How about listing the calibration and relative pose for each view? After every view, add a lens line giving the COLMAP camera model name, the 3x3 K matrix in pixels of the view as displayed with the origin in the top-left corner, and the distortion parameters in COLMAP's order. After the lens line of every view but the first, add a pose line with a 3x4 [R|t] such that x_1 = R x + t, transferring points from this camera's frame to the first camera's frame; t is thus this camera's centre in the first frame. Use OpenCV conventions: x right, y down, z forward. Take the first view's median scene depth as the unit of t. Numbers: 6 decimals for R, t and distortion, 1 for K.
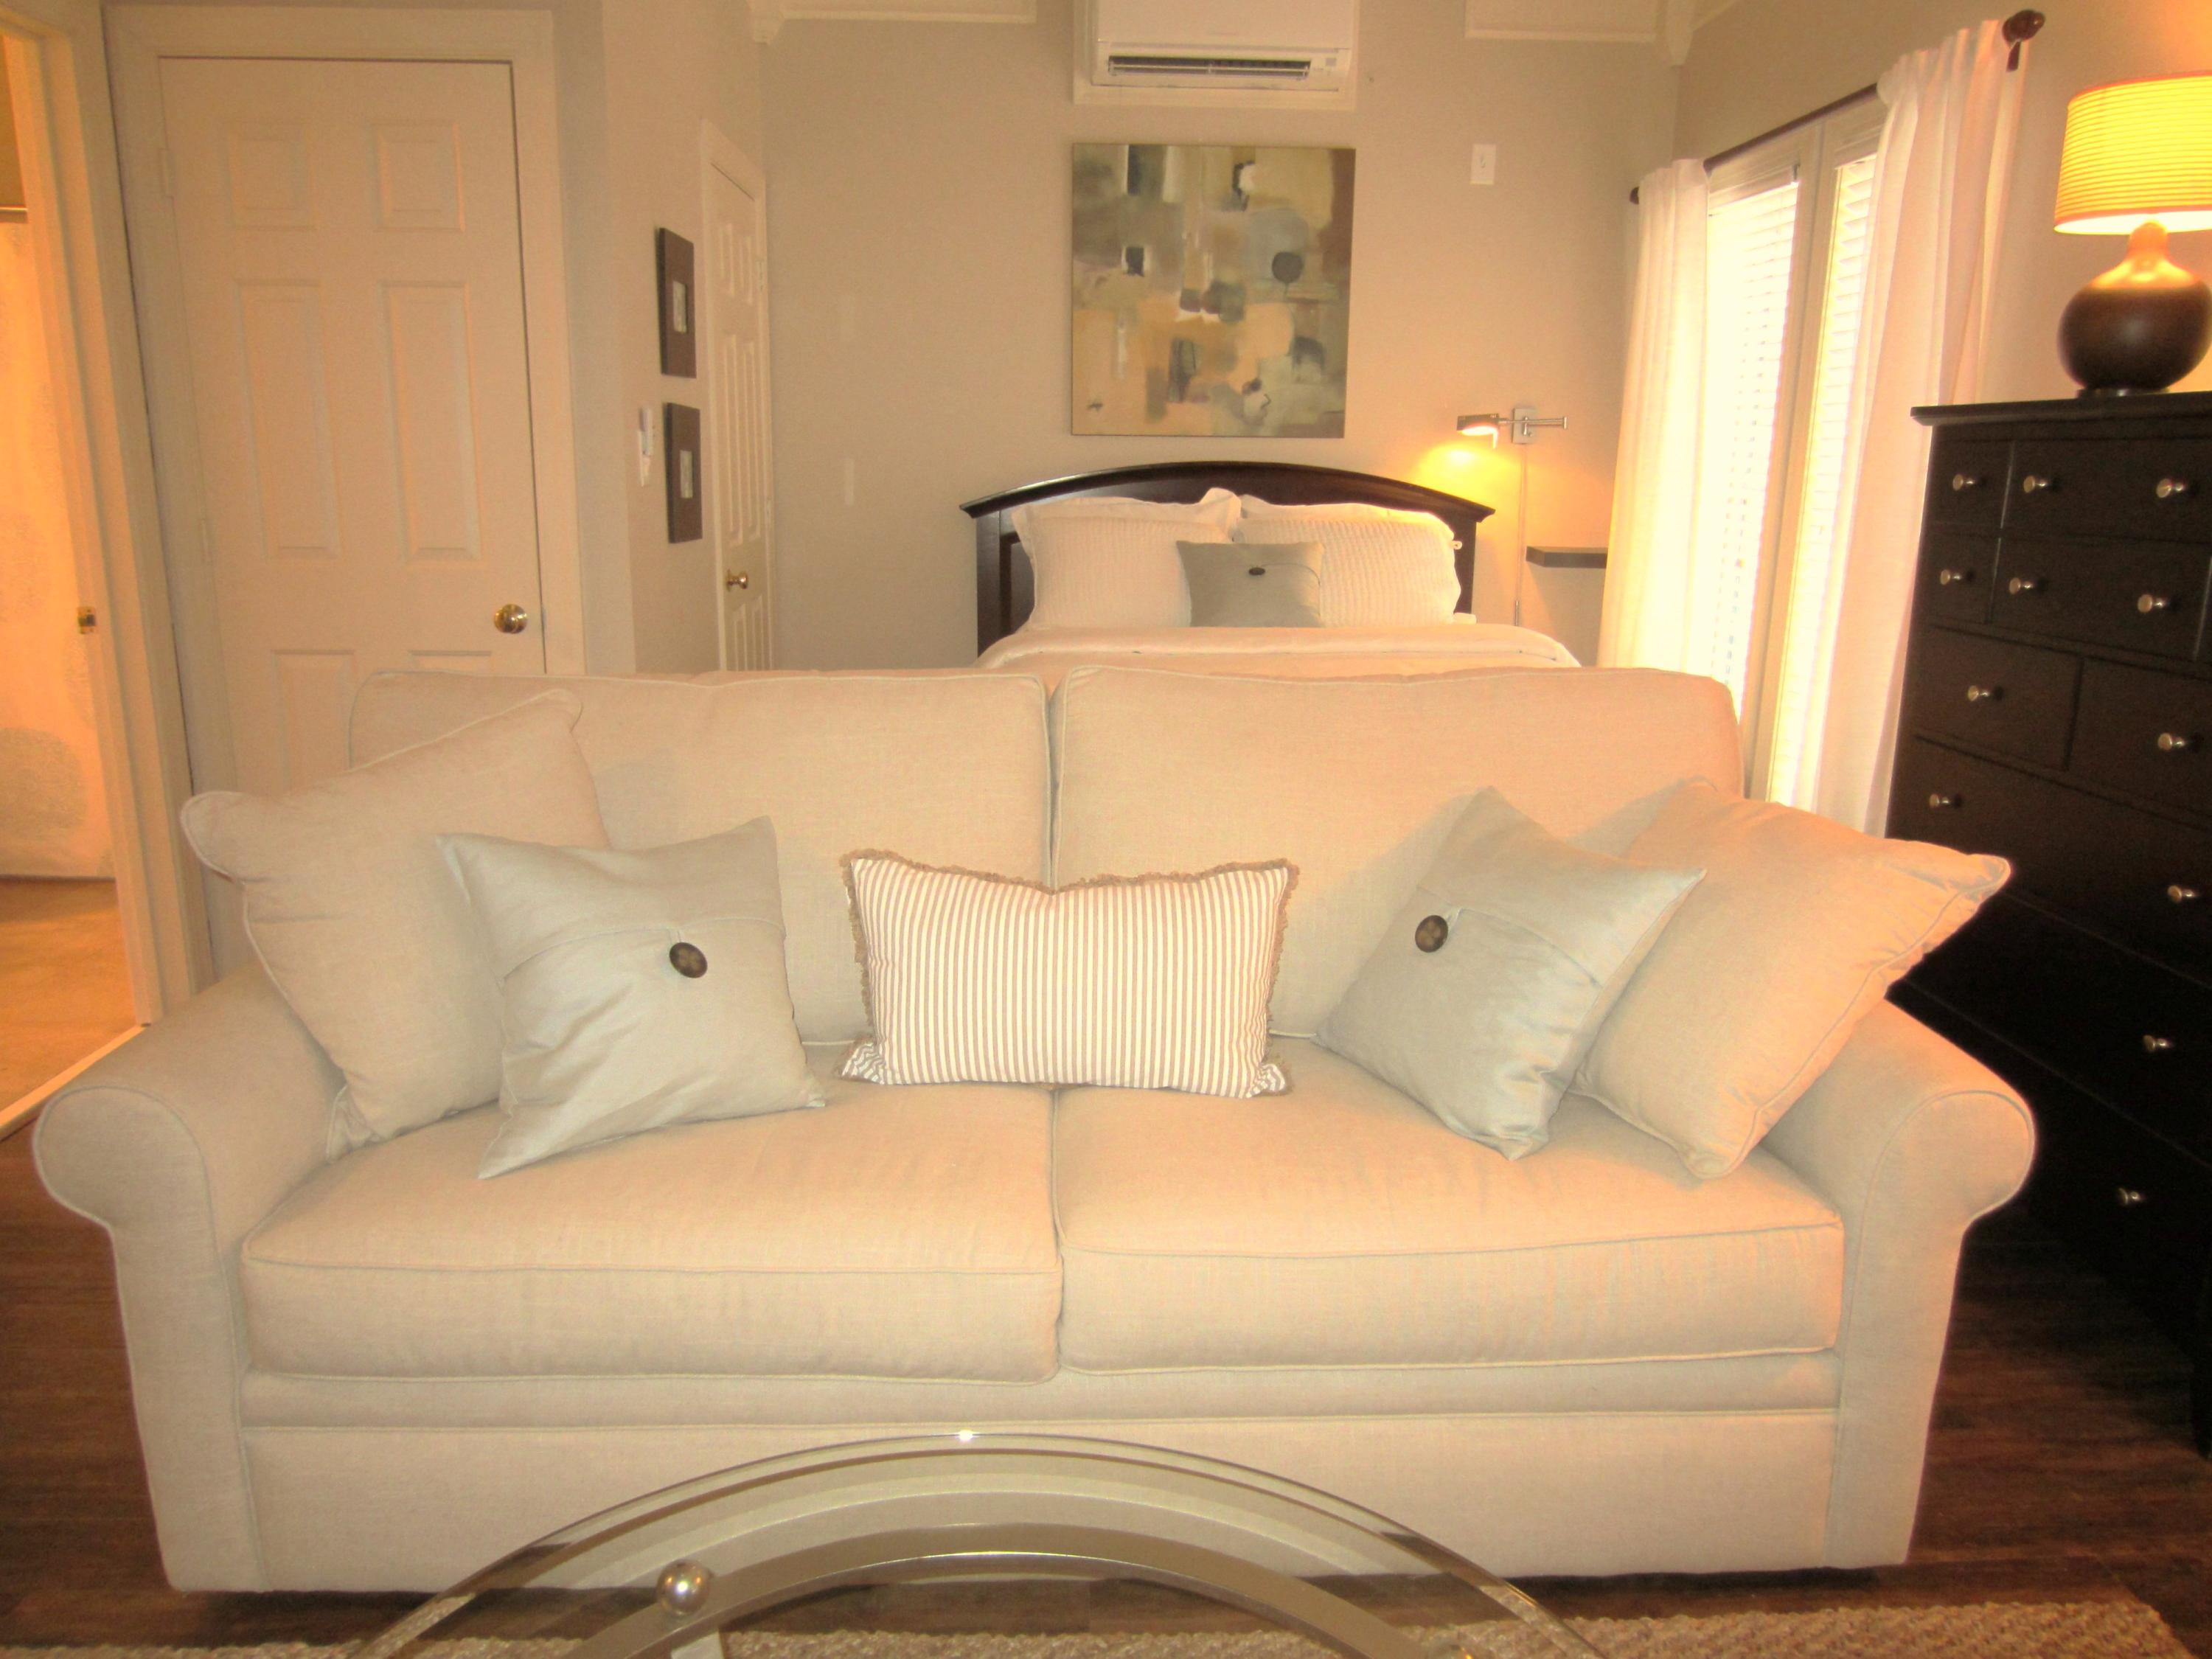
lens RADIAL K [[1555.8, 0, 1104.4], [0, 1555.8, 831.7], [0, 0, 1]] dist [-0.038778, 0.016436]
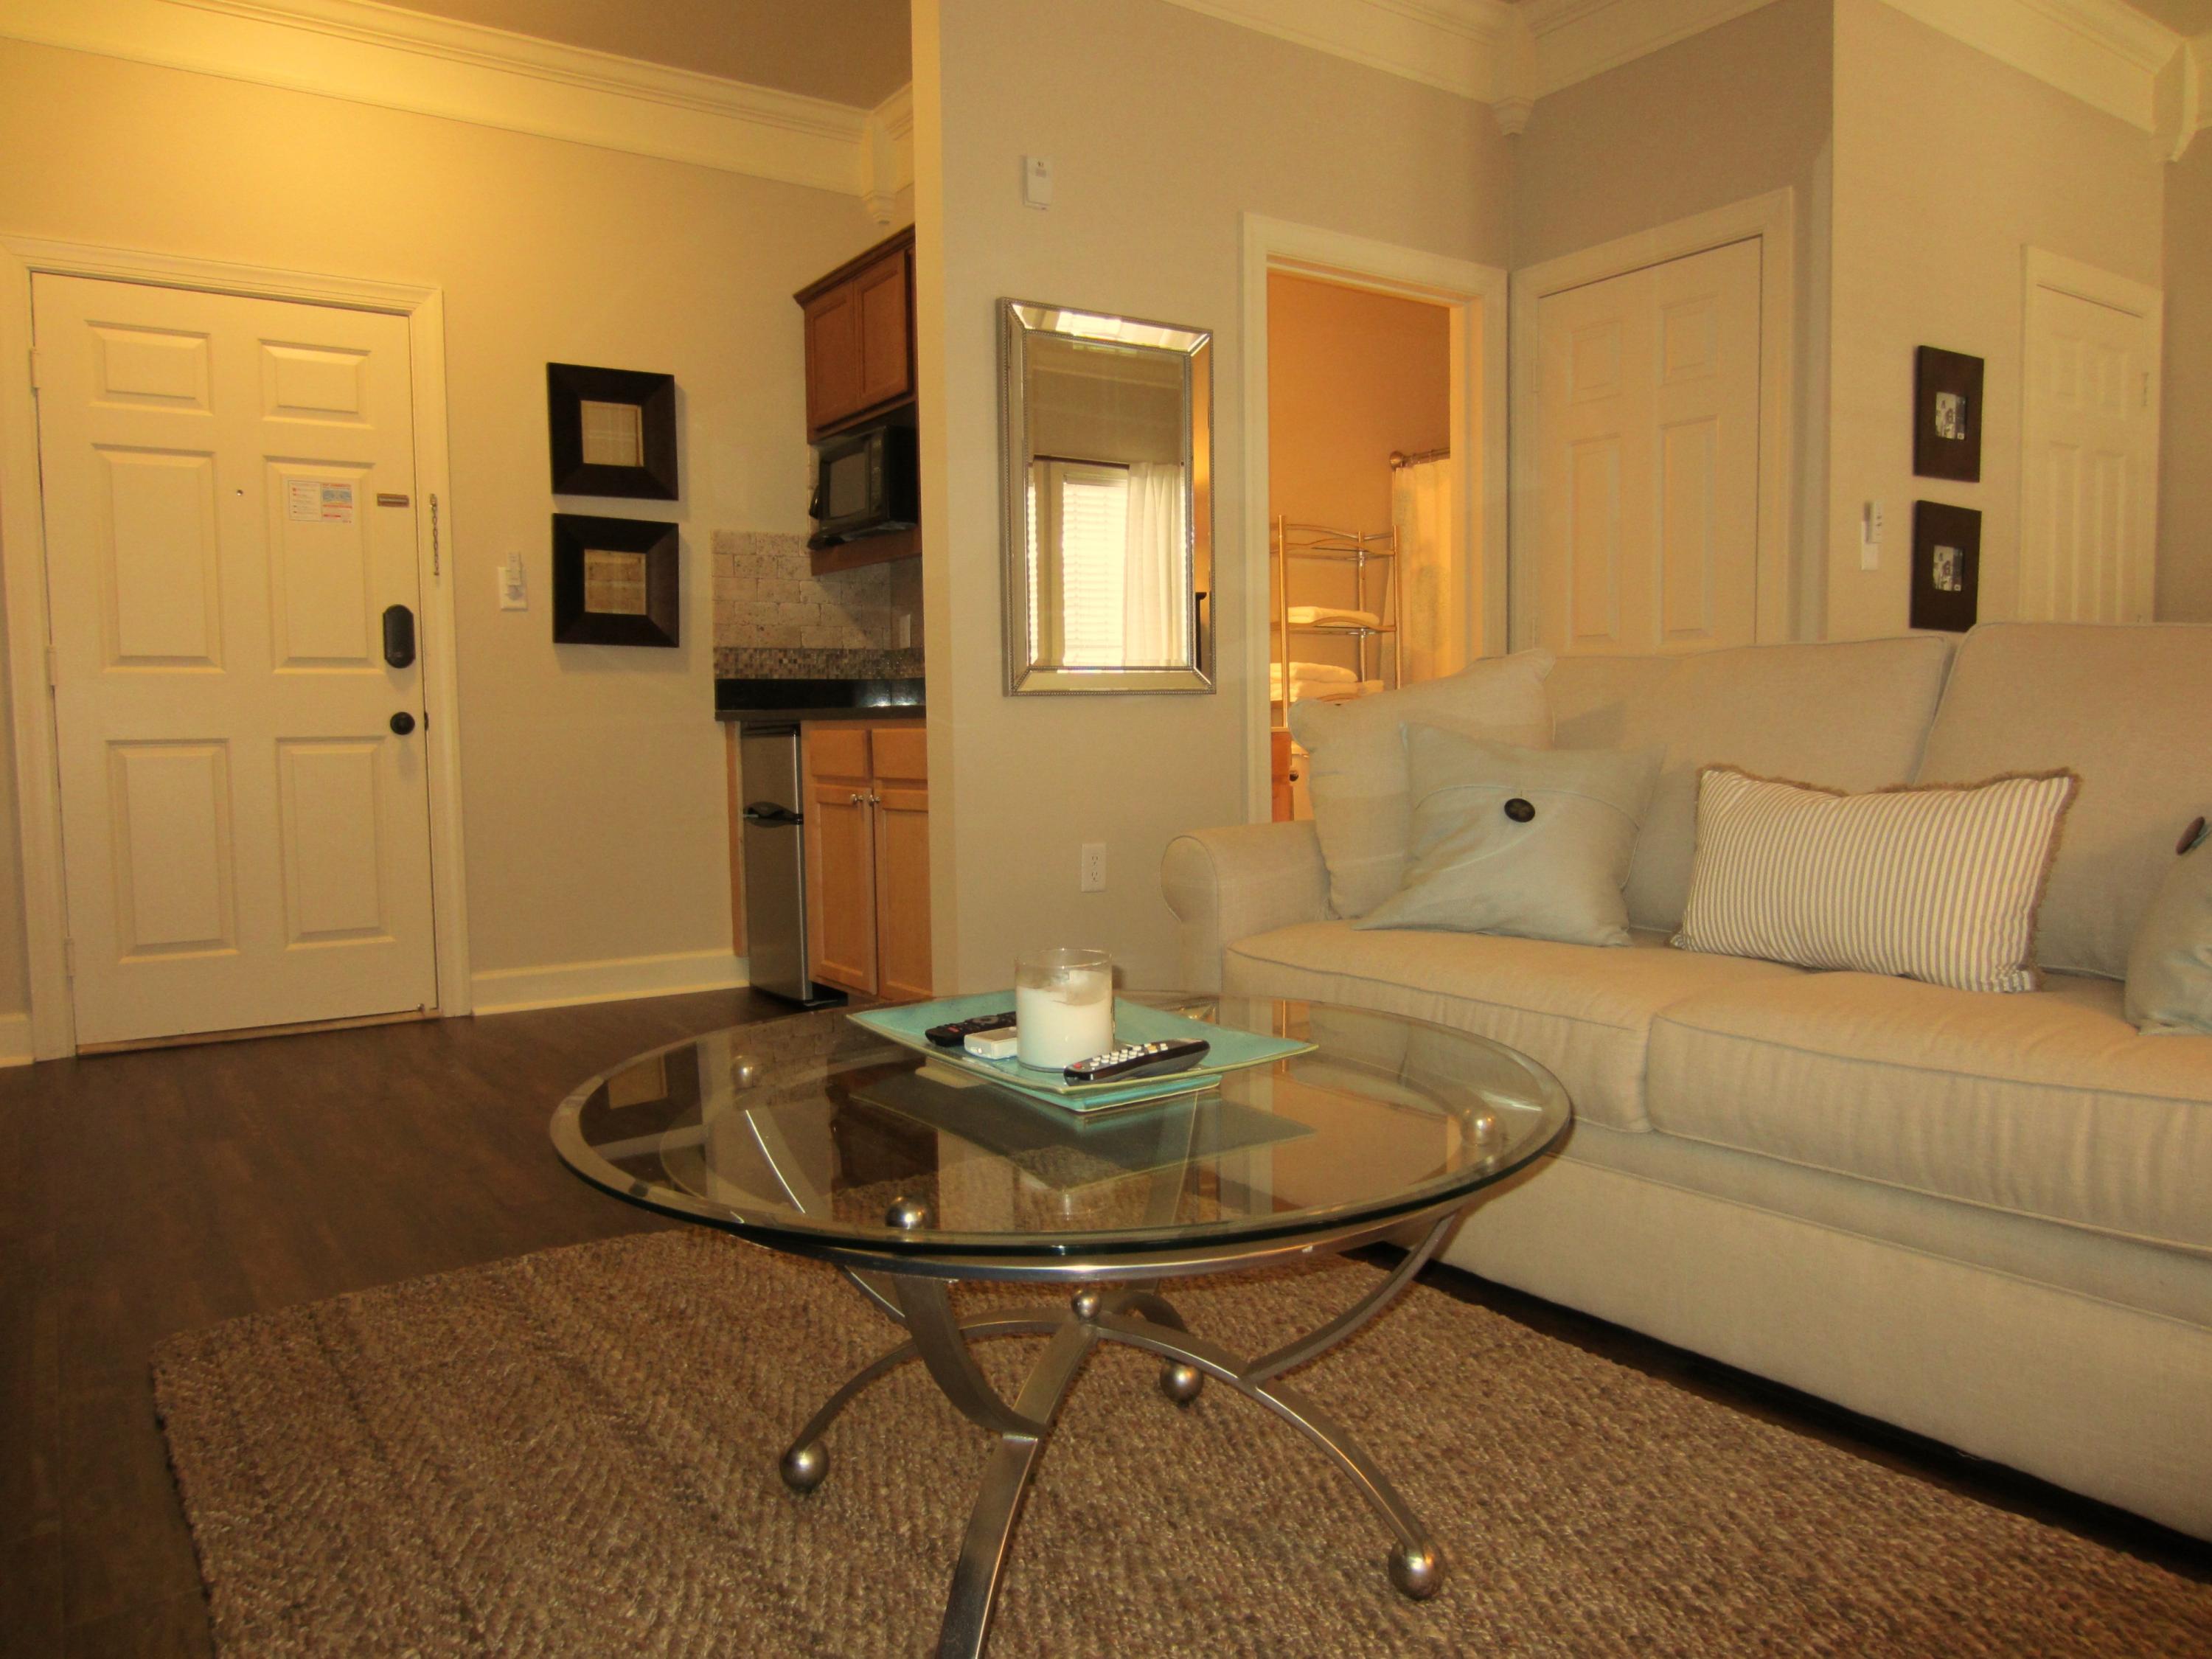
lens RADIAL K [[1555.8, 0, 1106.2], [0, 1555.8, 831.4], [0, 0, 1]] dist [-0.038778, 0.016436]
pose [[0.536105, 0.037487, -0.843319, 0.255030], [-0.175756, 0.982077, -0.068074, 0.096159], [0.825652, 0.184713, 0.533085, -0.005522]]
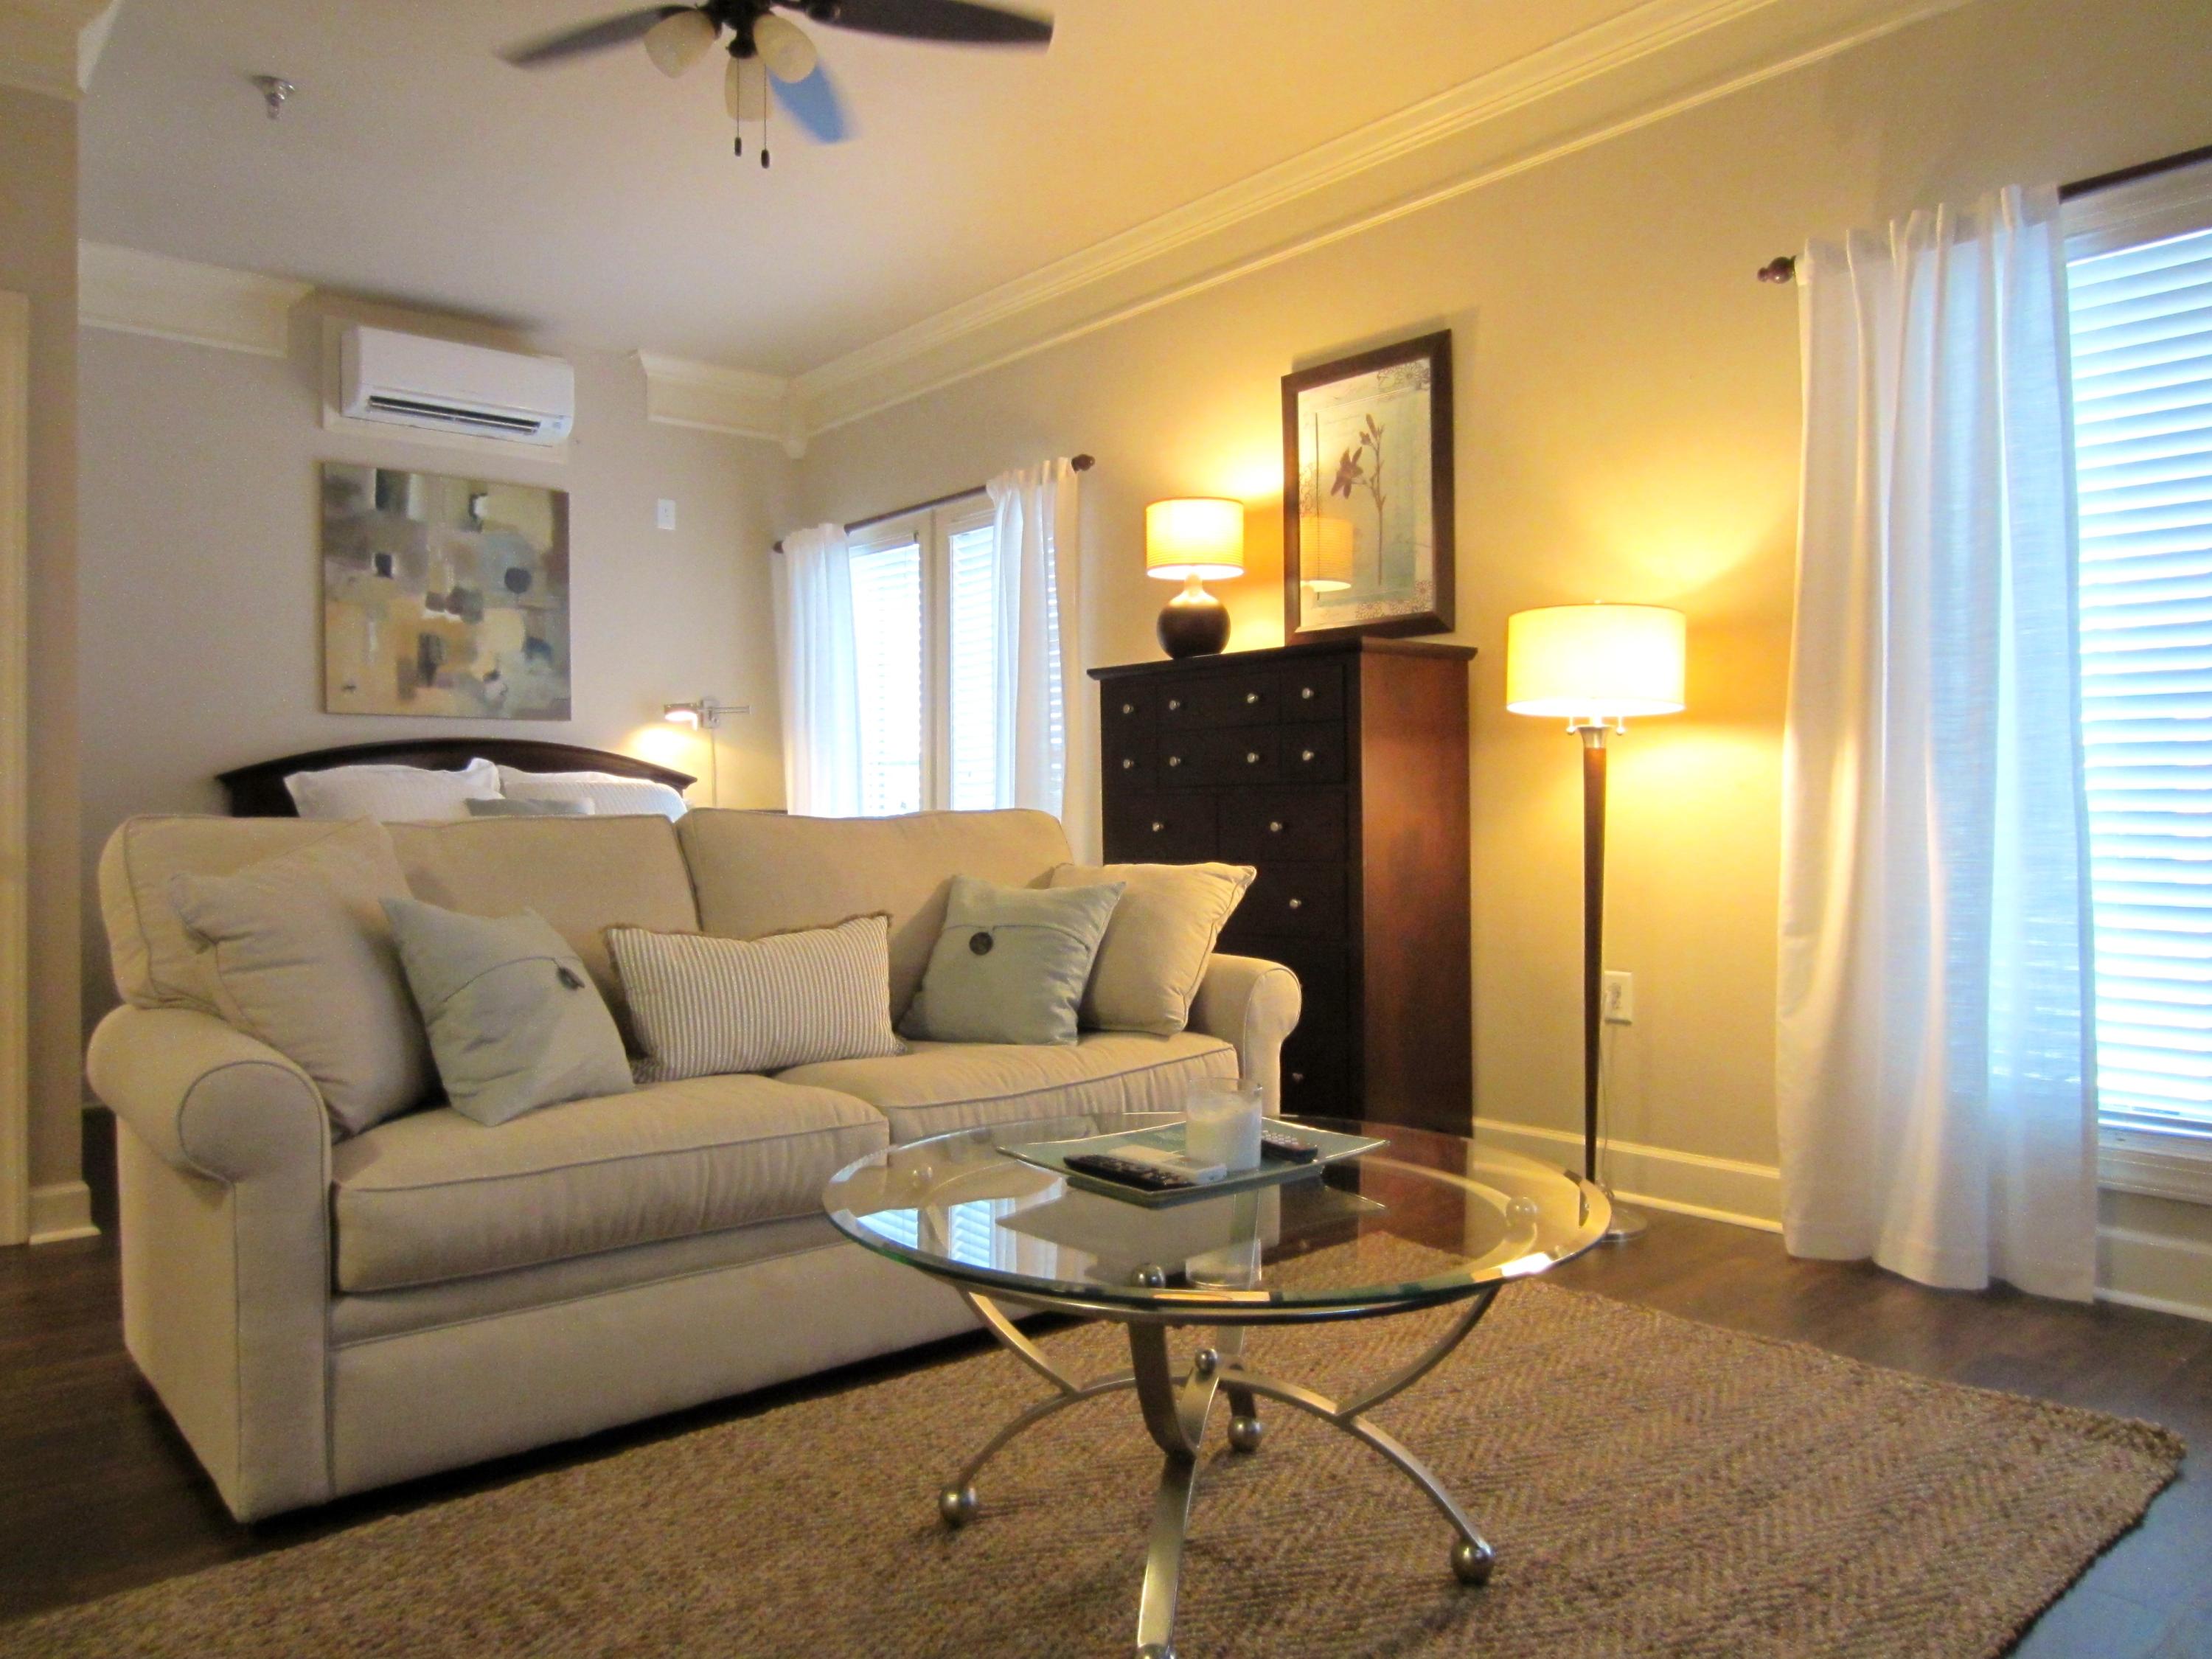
lens RADIAL K [[1555.8, 0, 1107.1], [0, 1555.8, 824.2], [0, 0, 1]] dist [-0.038778, 0.016436]
pose [[0.781589, -0.021441, 0.623425, -0.286302], [0.162098, 0.972057, -0.169791, 0.098929], [-0.602364, 0.233763, 0.763225, -0.148043]]
